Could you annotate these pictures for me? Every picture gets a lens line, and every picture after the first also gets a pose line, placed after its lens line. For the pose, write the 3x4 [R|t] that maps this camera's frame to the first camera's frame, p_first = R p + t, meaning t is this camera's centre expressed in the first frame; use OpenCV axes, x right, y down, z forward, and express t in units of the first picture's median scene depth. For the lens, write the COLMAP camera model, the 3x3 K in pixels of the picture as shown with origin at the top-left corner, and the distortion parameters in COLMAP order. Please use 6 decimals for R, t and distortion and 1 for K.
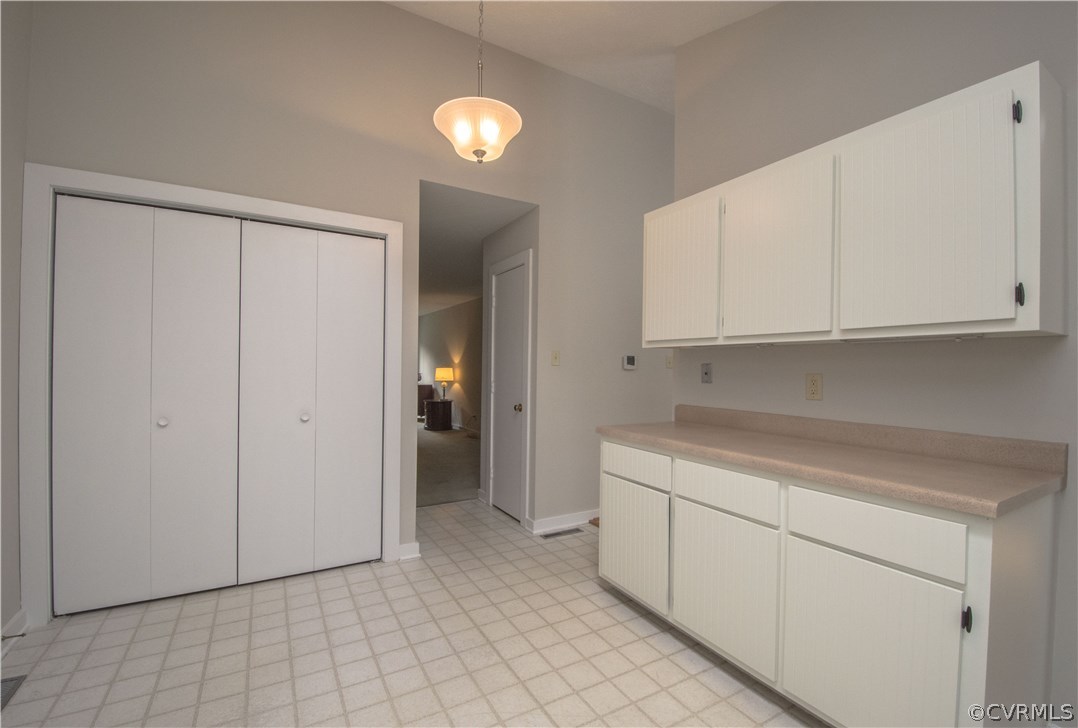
lens RADIAL K [[478.4, 0, 563.0], [0, 478.4, 368.7], [0, 0, 1]] dist [-0.016744, -0.003068]
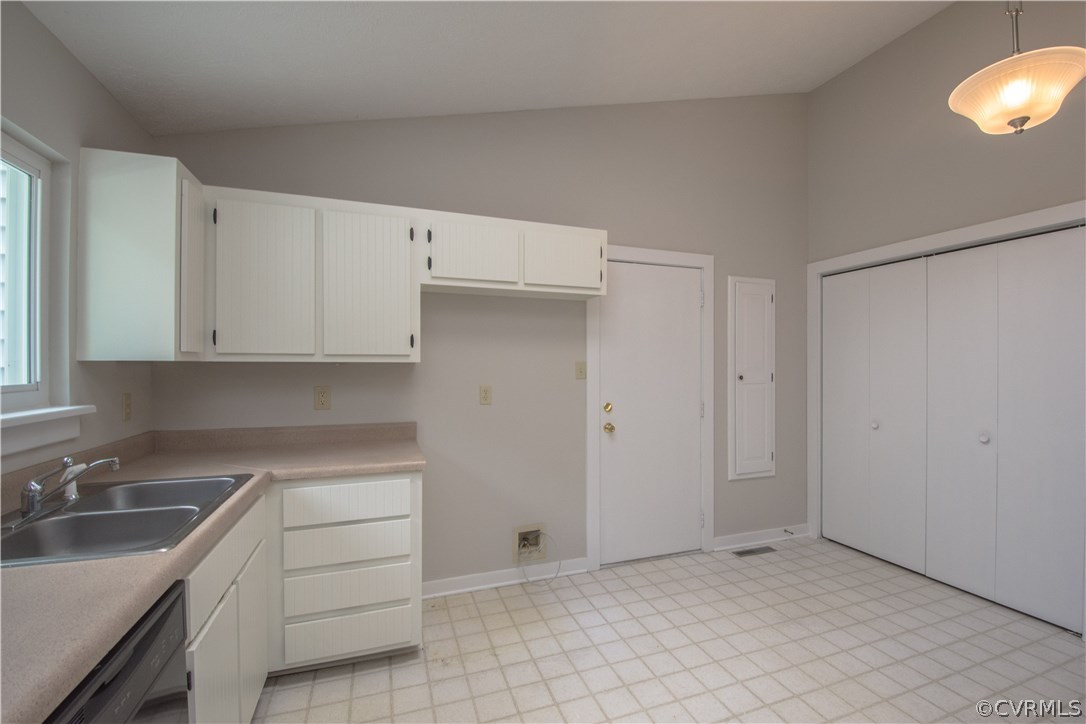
lens RADIAL K [[472.5, 0, 550.8], [0, 472.5, 363.8], [0, 0, 1]] dist [-0.003292, -0.010533]
pose [[-0.197464, -0.015520, -0.980187, 0.709798], [-0.006620, 0.999873, -0.014498, -0.038449], [0.980288, 0.003626, -0.197542, 0.388868]]
